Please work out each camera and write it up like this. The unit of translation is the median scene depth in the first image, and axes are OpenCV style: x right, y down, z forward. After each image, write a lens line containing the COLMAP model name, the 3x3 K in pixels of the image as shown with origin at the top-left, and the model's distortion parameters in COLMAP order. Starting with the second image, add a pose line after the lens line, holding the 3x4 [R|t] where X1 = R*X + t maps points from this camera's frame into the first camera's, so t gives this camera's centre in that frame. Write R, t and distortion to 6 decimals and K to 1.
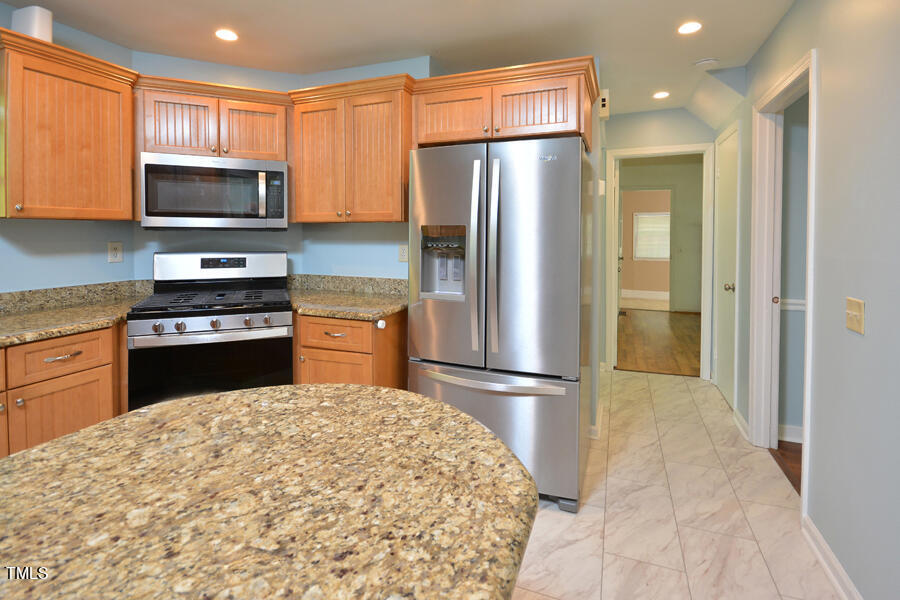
lens RADIAL K [[437.5, 0, 452.7], [0, 437.5, 240.7], [0, 0, 1]] dist [0.001267, -0.003311]
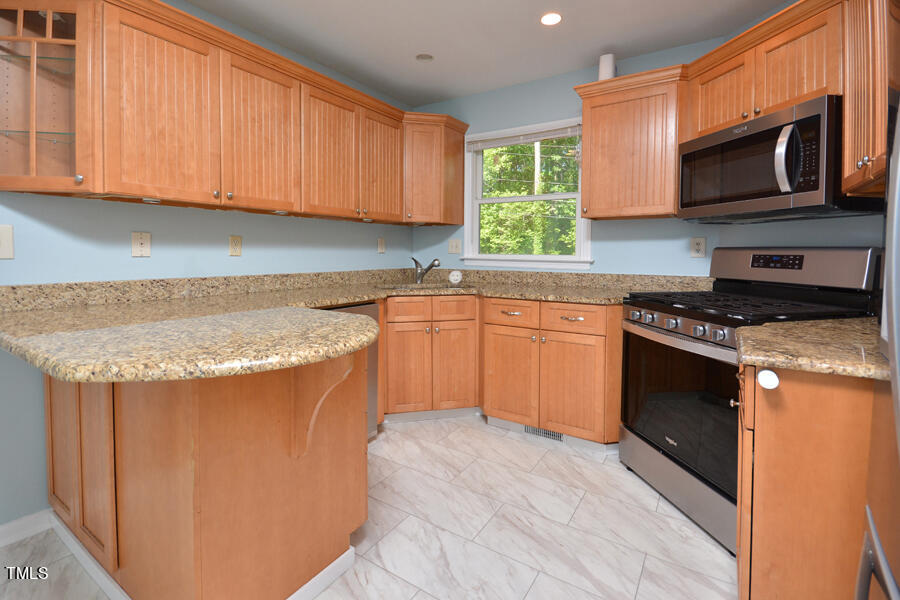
lens RADIAL K [[417.1, 0, 449.6], [0, 417.1, 266.6], [0, 0, 1]] dist [0.015545, -0.002452]
pose [[-0.213529, 0.031613, -0.976425, 0.383535], [-0.022228, 0.999060, 0.037207, 0.058246], [0.976684, 0.029649, -0.212625, 0.787500]]
